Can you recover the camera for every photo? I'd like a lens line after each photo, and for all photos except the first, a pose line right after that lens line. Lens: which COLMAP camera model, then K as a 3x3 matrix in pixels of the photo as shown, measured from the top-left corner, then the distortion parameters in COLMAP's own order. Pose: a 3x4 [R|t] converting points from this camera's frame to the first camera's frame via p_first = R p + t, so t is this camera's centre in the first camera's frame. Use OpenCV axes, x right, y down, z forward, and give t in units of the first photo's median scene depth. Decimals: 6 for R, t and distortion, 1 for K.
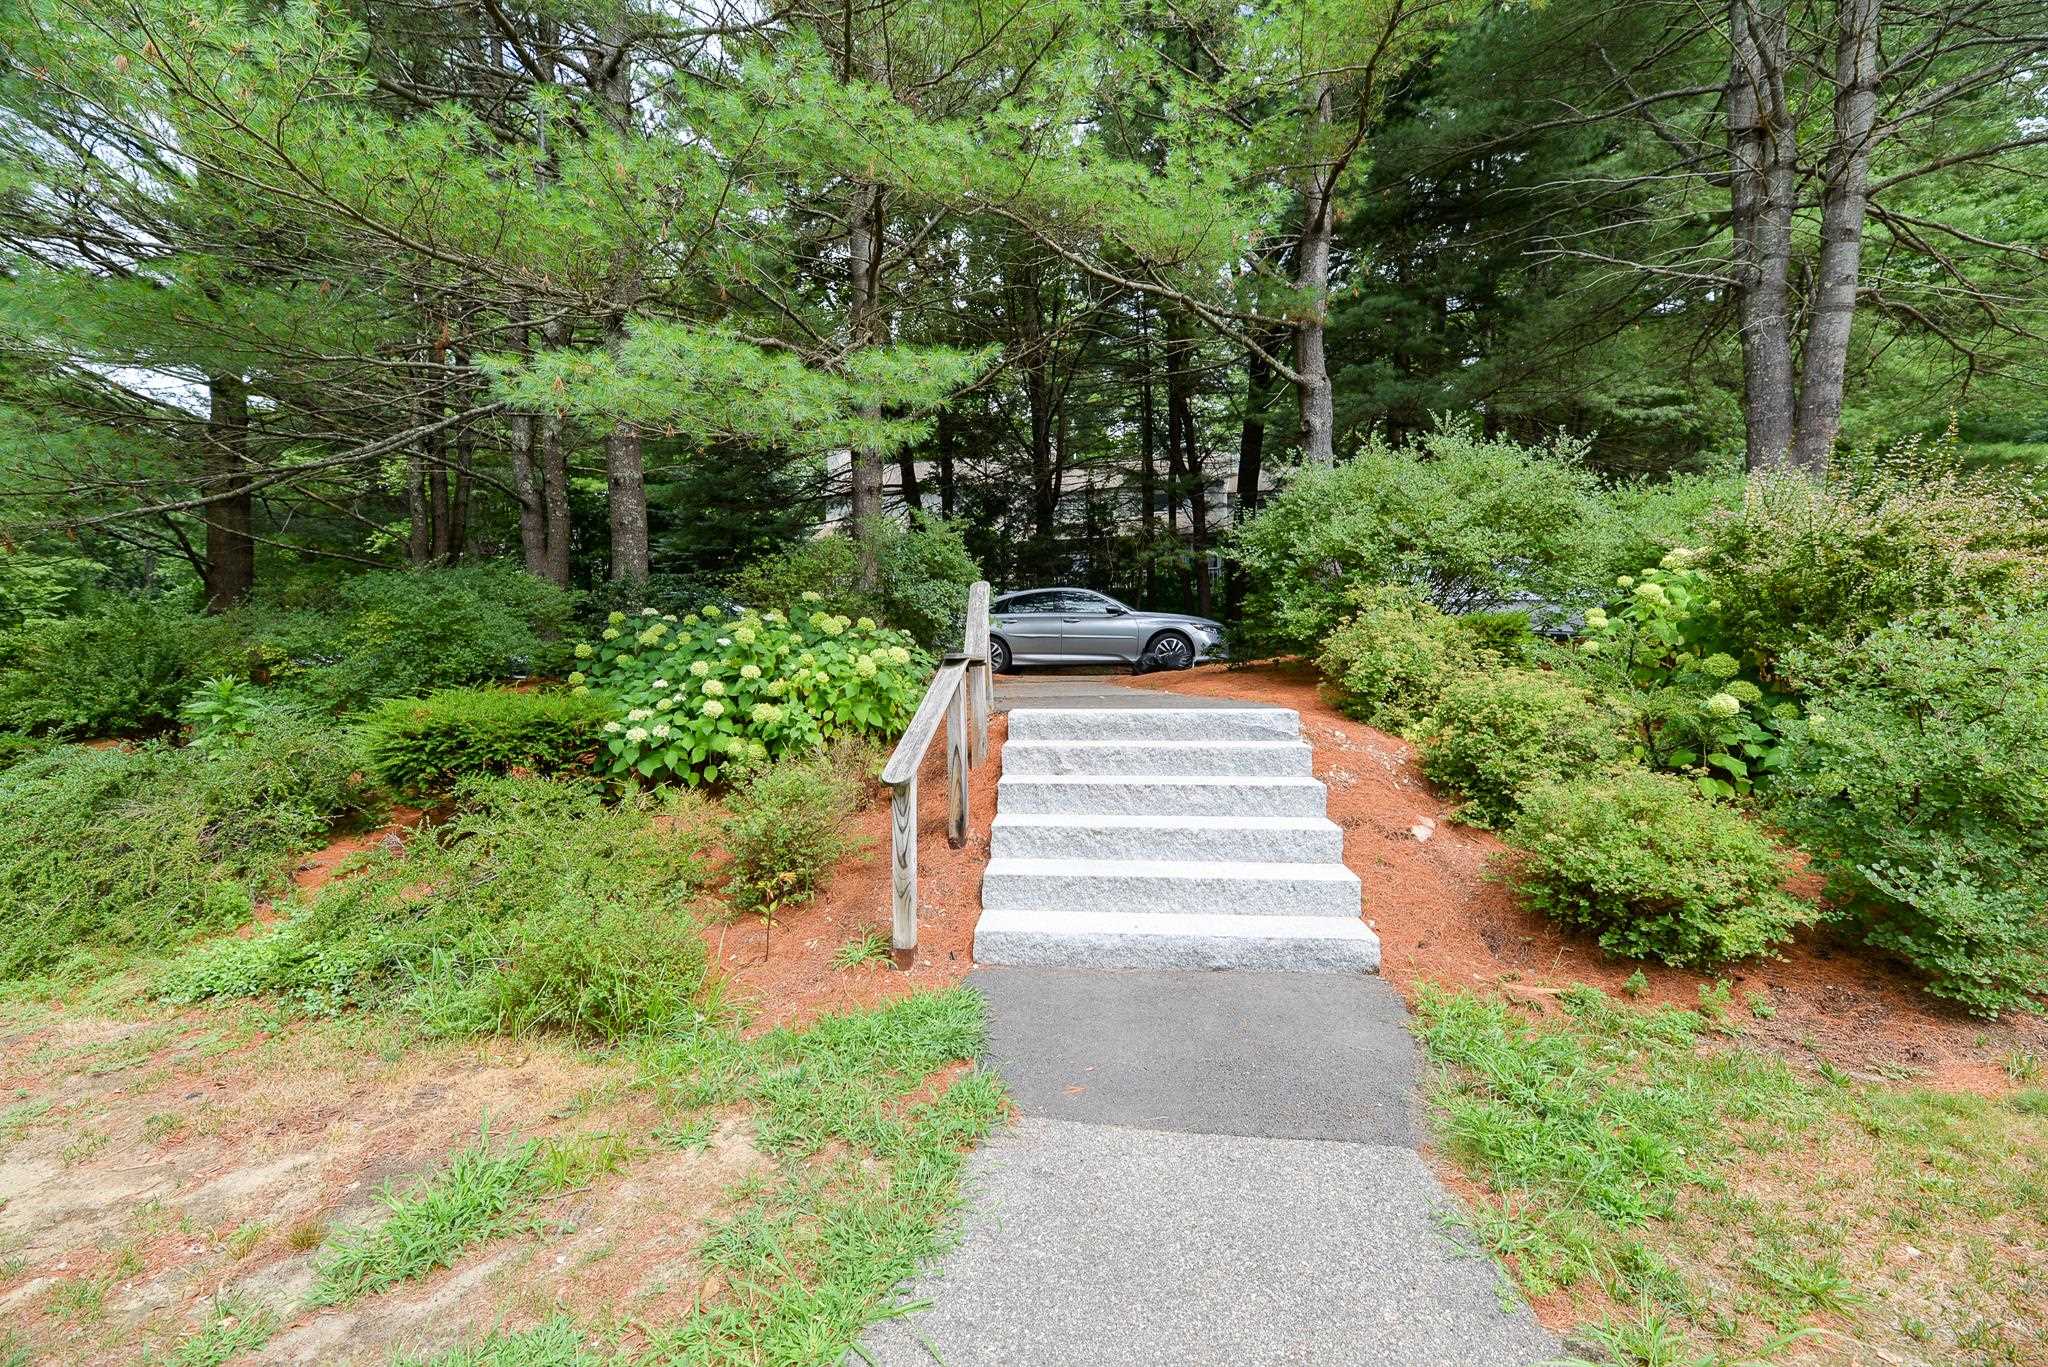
lens RADIAL K [[819.4, 0, 1021.2], [0, 819.4, 691.2], [0, 0, 1]] dist [0.001343, -0.003941]
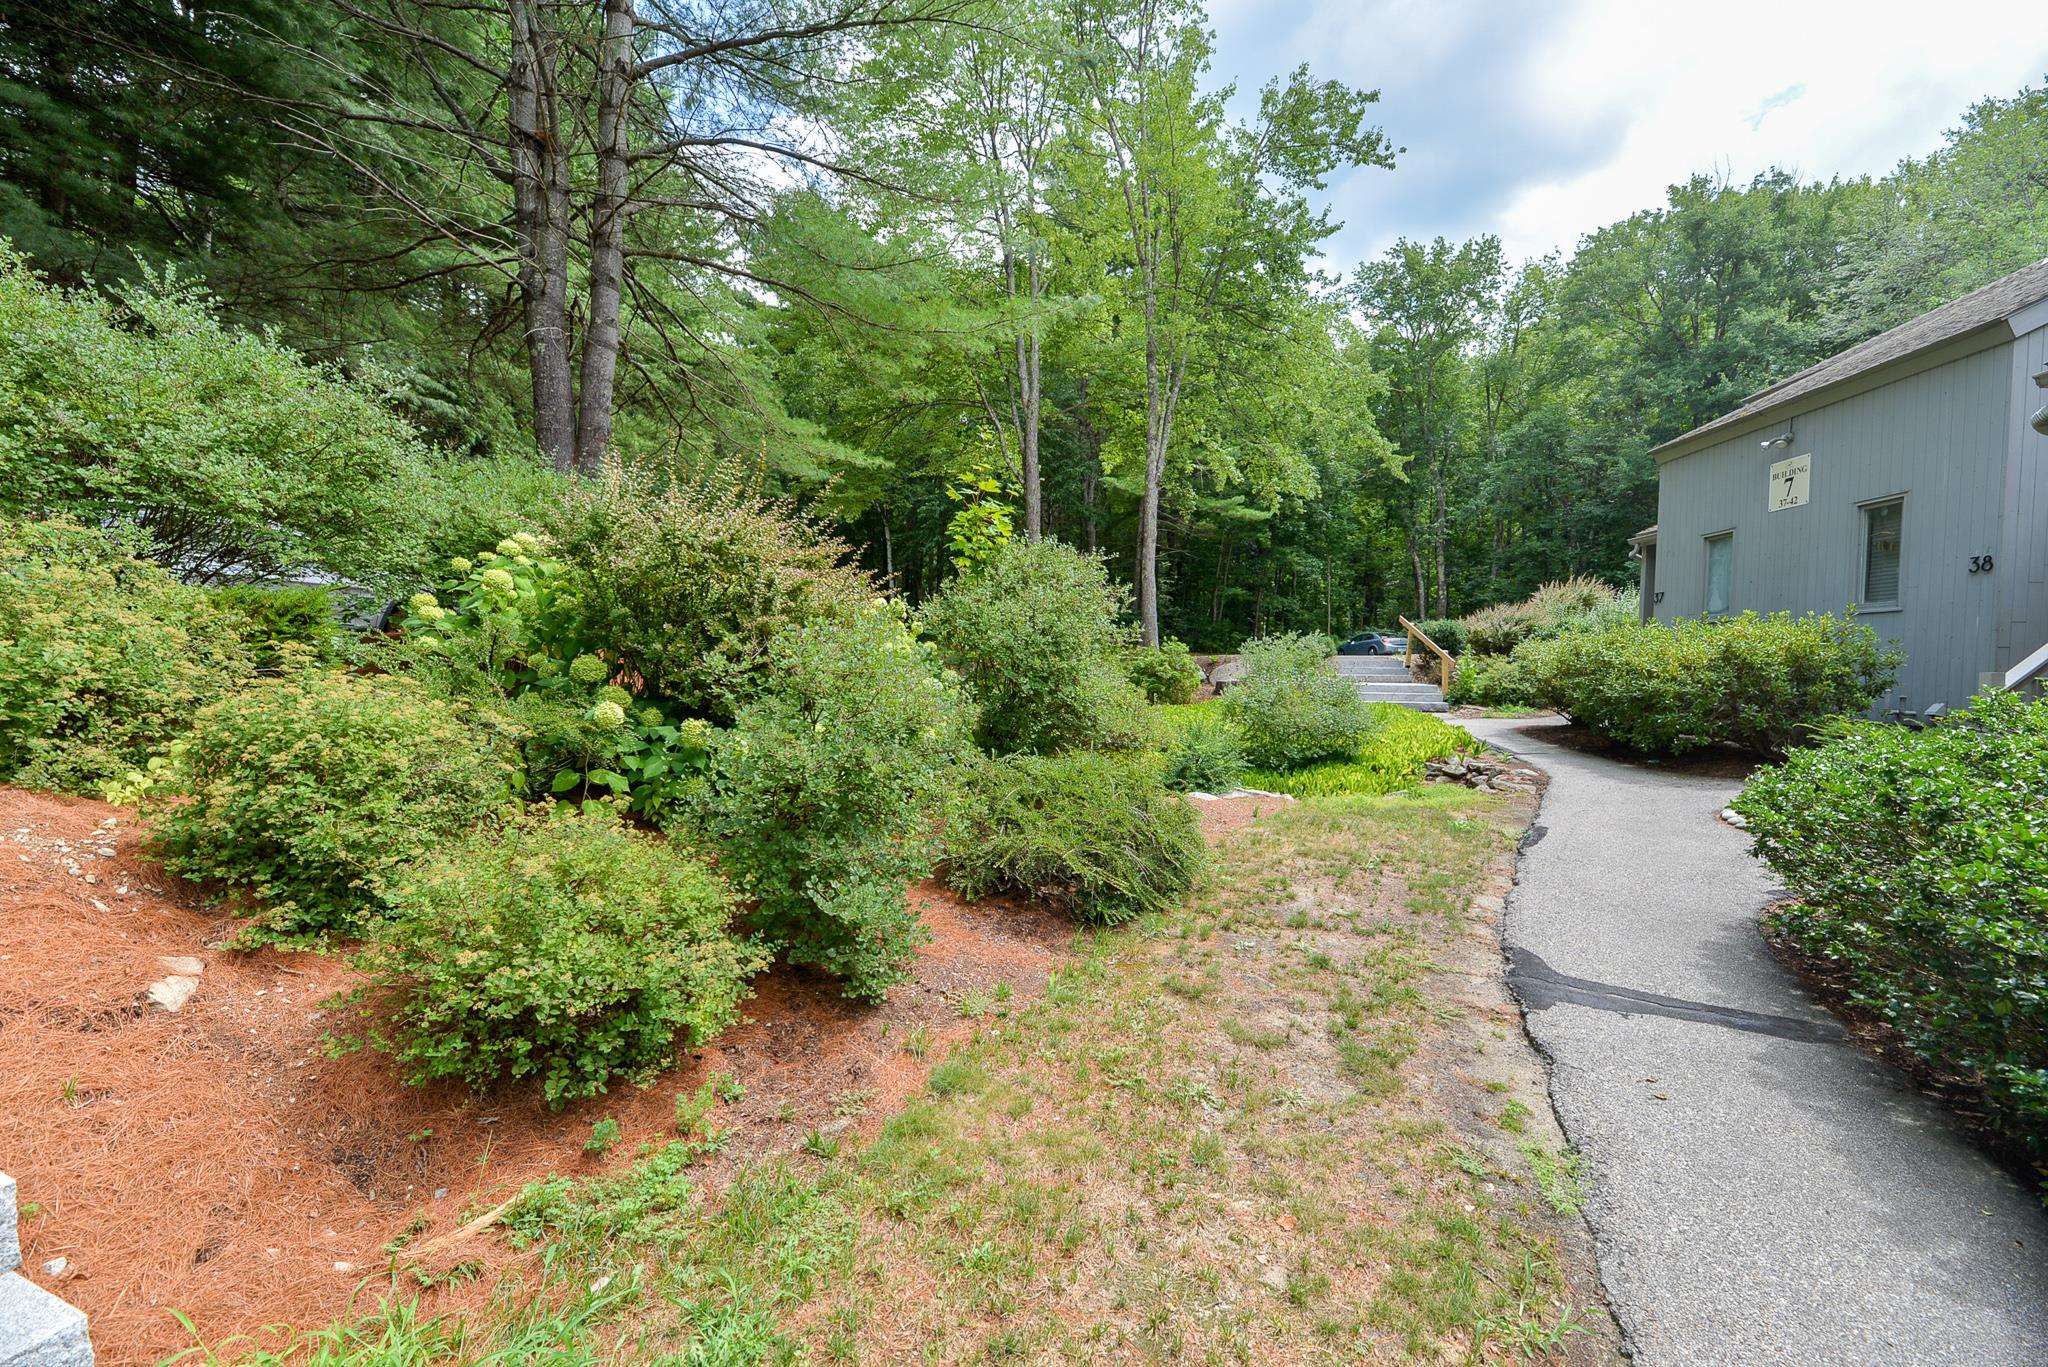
lens RADIAL K [[819.4, 0, 1021.2], [0, 819.4, 691.2], [0, 0, 1]] dist [0.001343, -0.003941]
pose [[0.270746, -0.026475, 0.962287, 0.110502], [0.026028, 0.999458, 0.020175, -0.010672], [-0.962299, 0.019584, 0.271288, 0.264220]]
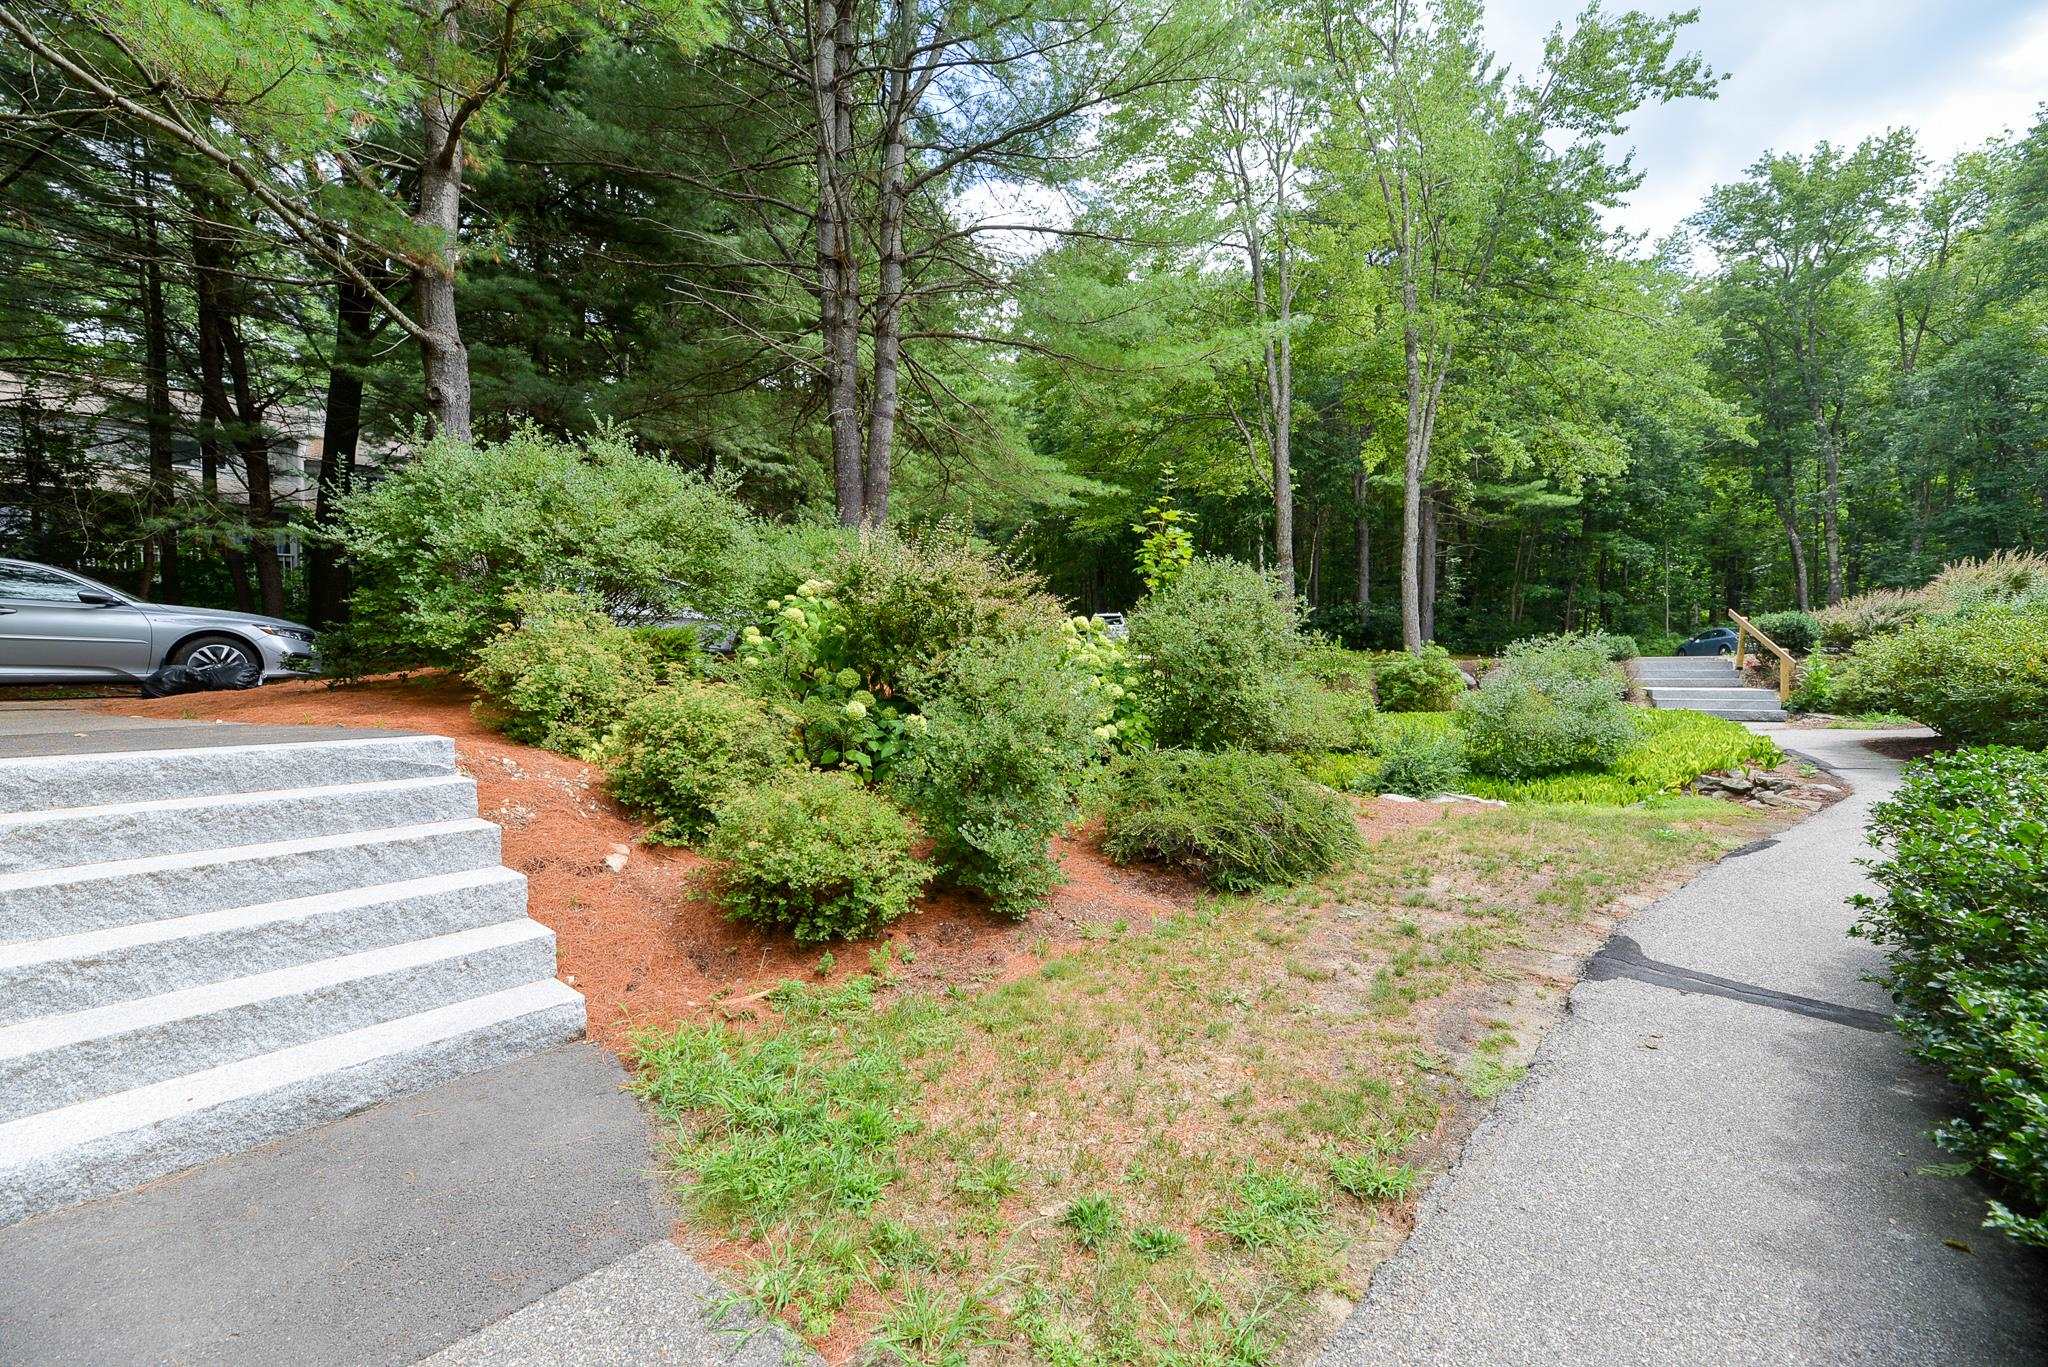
lens RADIAL K [[819.4, 0, 1021.2], [0, 819.4, 691.2], [0, 0, 1]] dist [0.001343, -0.003941]
pose [[0.570064, -0.017729, 0.821409, -0.002562], [0.032811, 0.999461, -0.001199, -0.001704], [-0.820945, 0.027635, 0.570338, 0.077226]]
